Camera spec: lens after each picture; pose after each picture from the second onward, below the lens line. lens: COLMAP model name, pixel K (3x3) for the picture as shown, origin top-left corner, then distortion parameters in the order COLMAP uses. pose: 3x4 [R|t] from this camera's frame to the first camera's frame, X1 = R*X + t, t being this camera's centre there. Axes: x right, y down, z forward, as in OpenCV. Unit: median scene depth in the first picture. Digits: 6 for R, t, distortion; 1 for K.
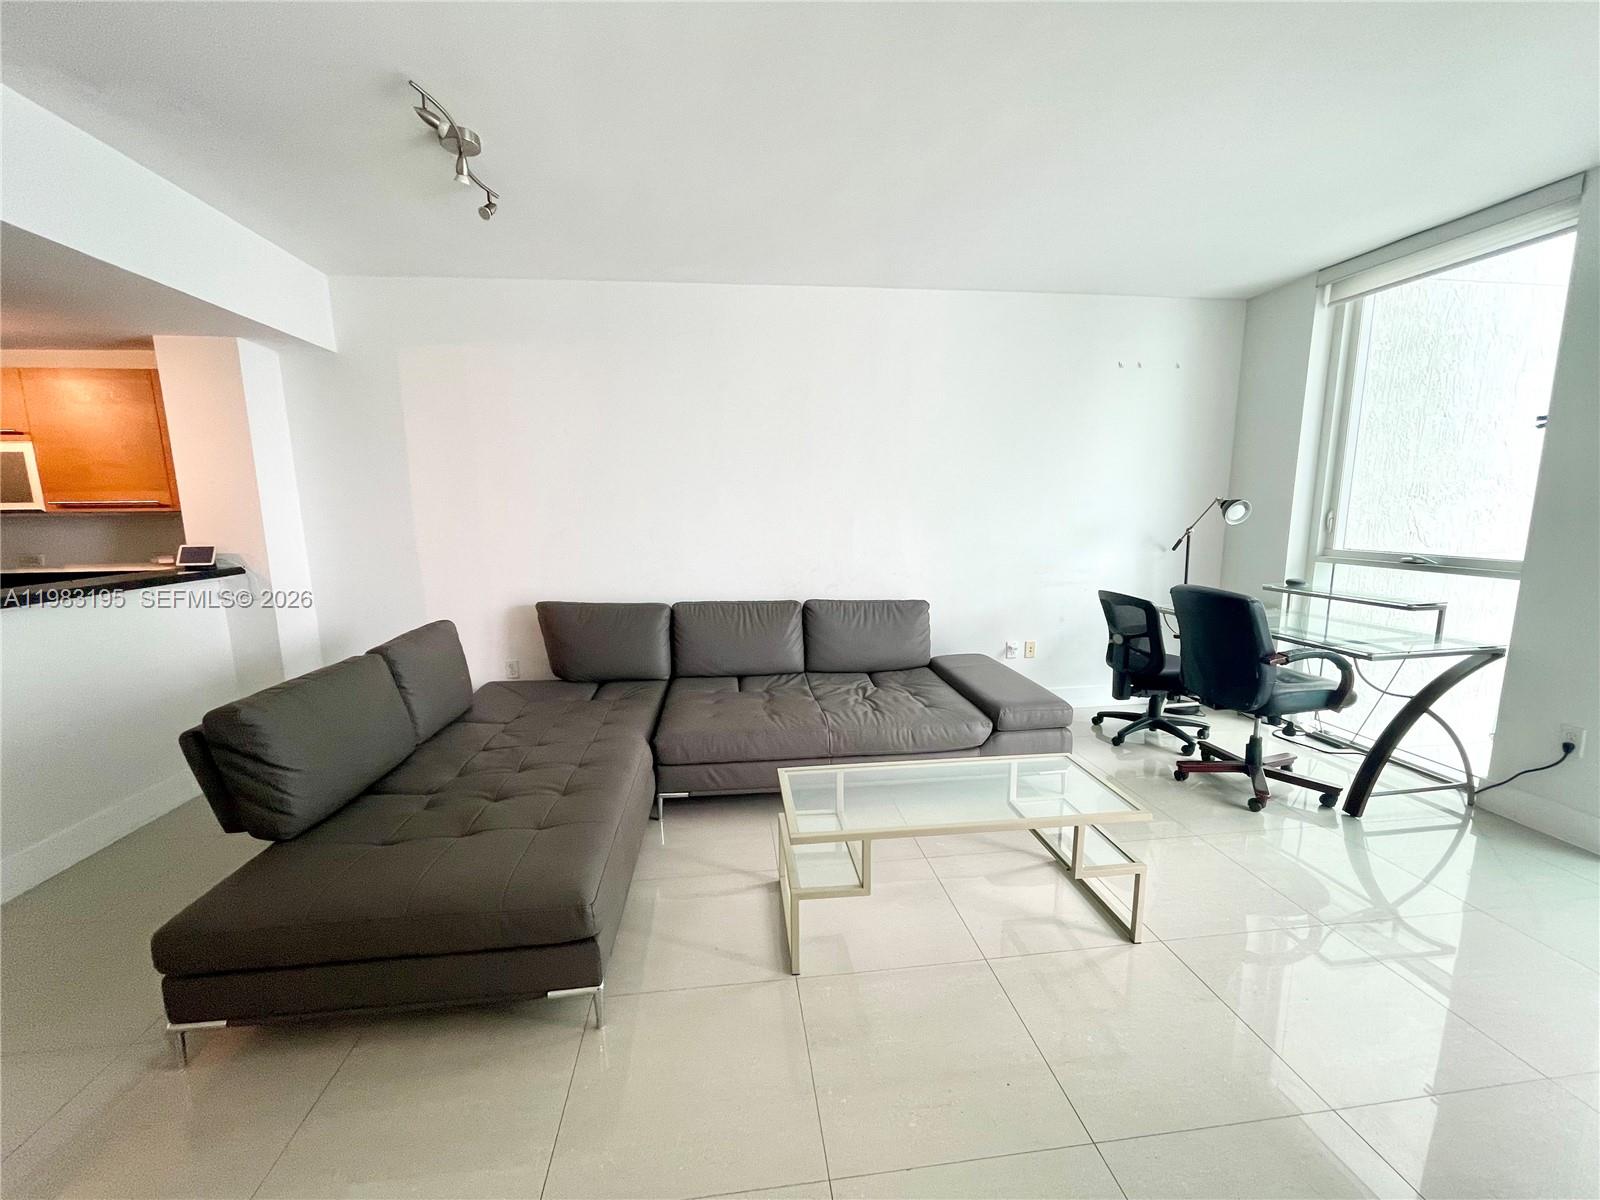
lens RADIAL K [[641.3, 0, 802.5], [0, 641.3, 611.9], [0, 0, 1]] dist [-0.006202, -0.000344]
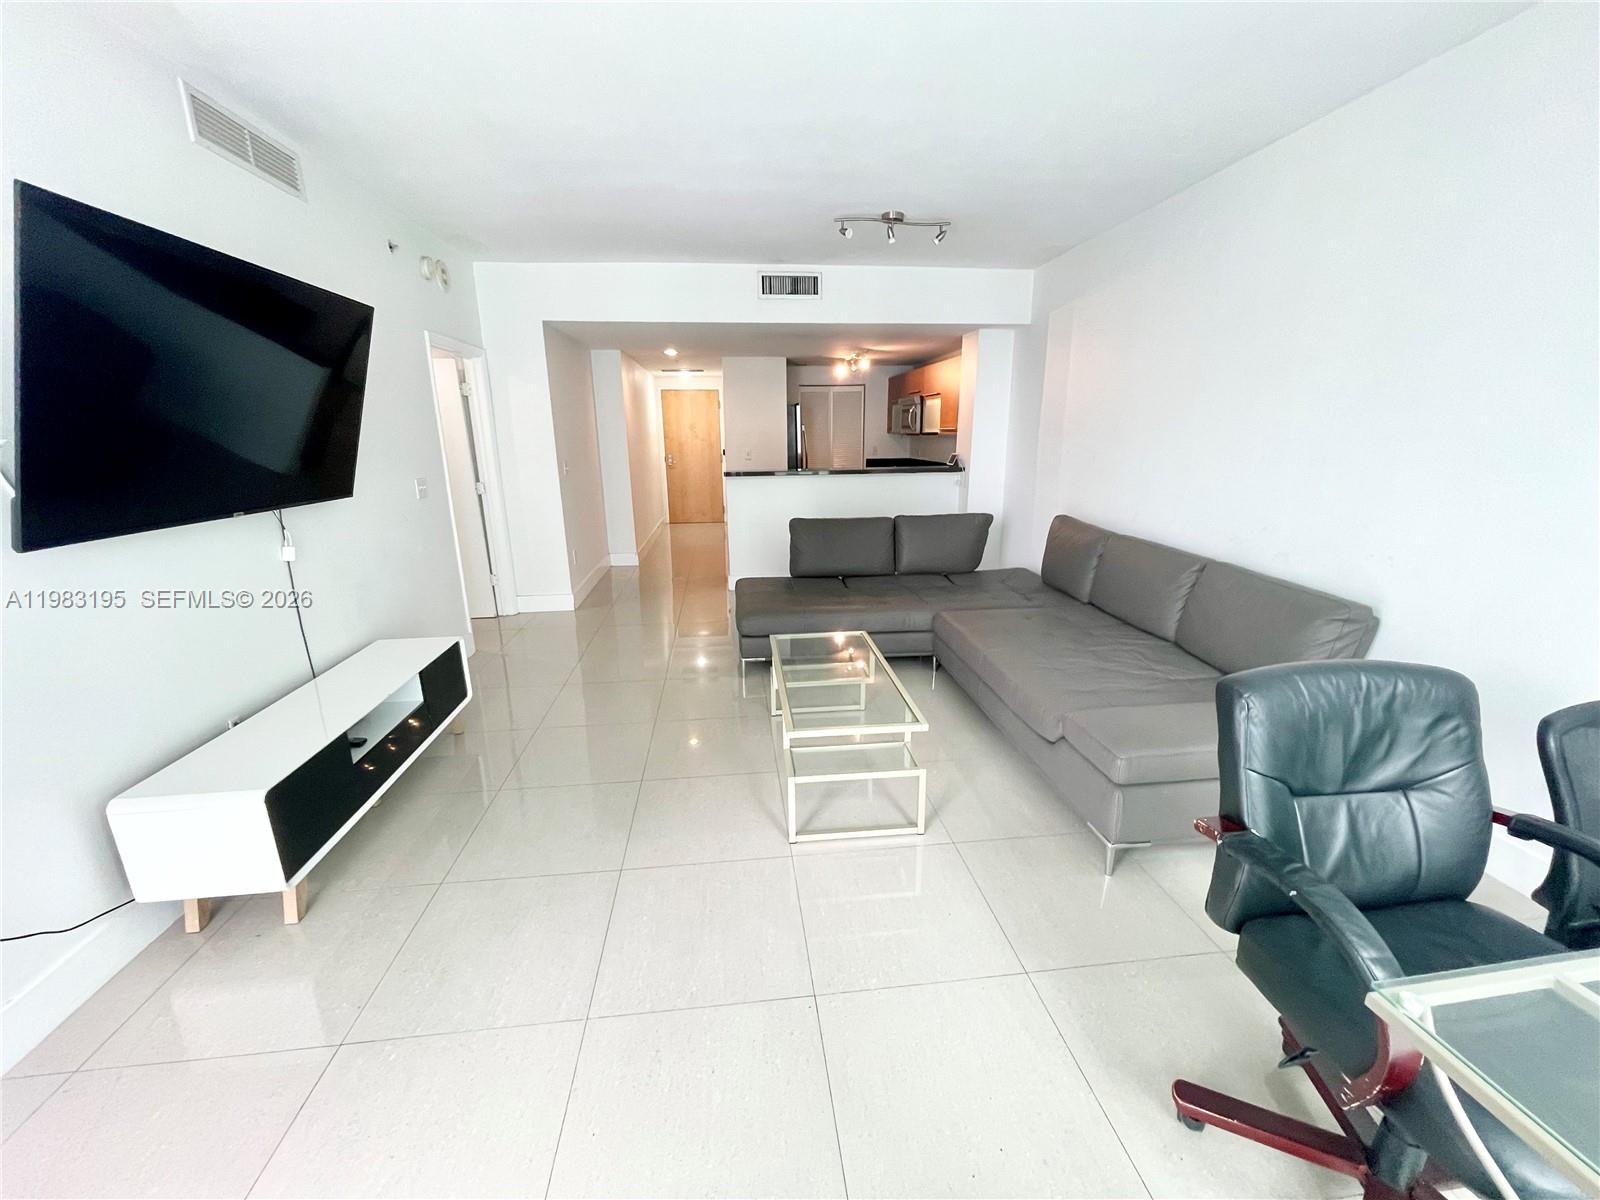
lens RADIAL K [[641.3, 0, 802.5], [0, 641.3, 611.9], [0, 0, 1]] dist [-0.006202, -0.000344]
pose [[0.004154, 0.277947, -0.960587, 0.851847], [-0.154320, 0.949267, 0.274004, -0.105073], [0.988012, 0.147099, 0.046836, 0.515498]]
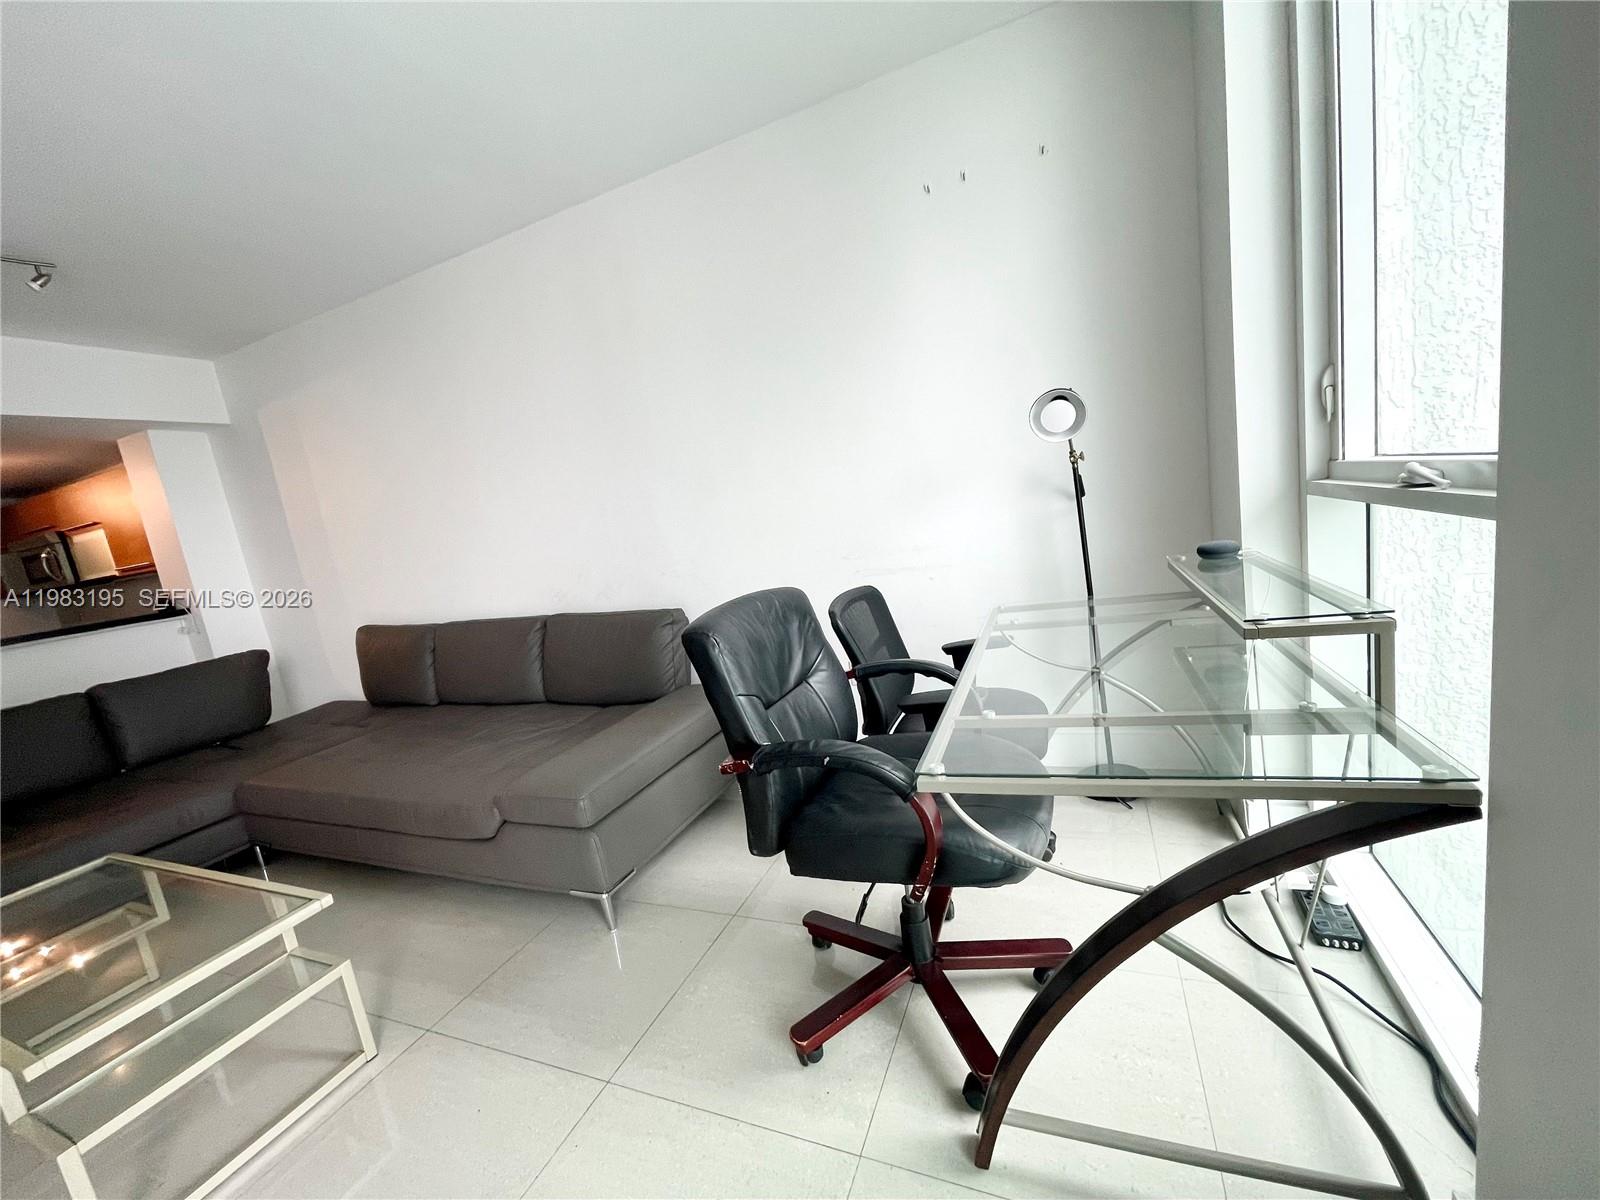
lens RADIAL K [[641.3, 0, 802.5], [0, 641.3, 611.9], [0, 0, 1]] dist [-0.006202, -0.000344]
pose [[0.865253, -0.033682, -0.500202, 0.774177], [0.056129, 0.997976, 0.029893, -0.033469], [0.498183, -0.053941, 0.865392, 0.484759]]
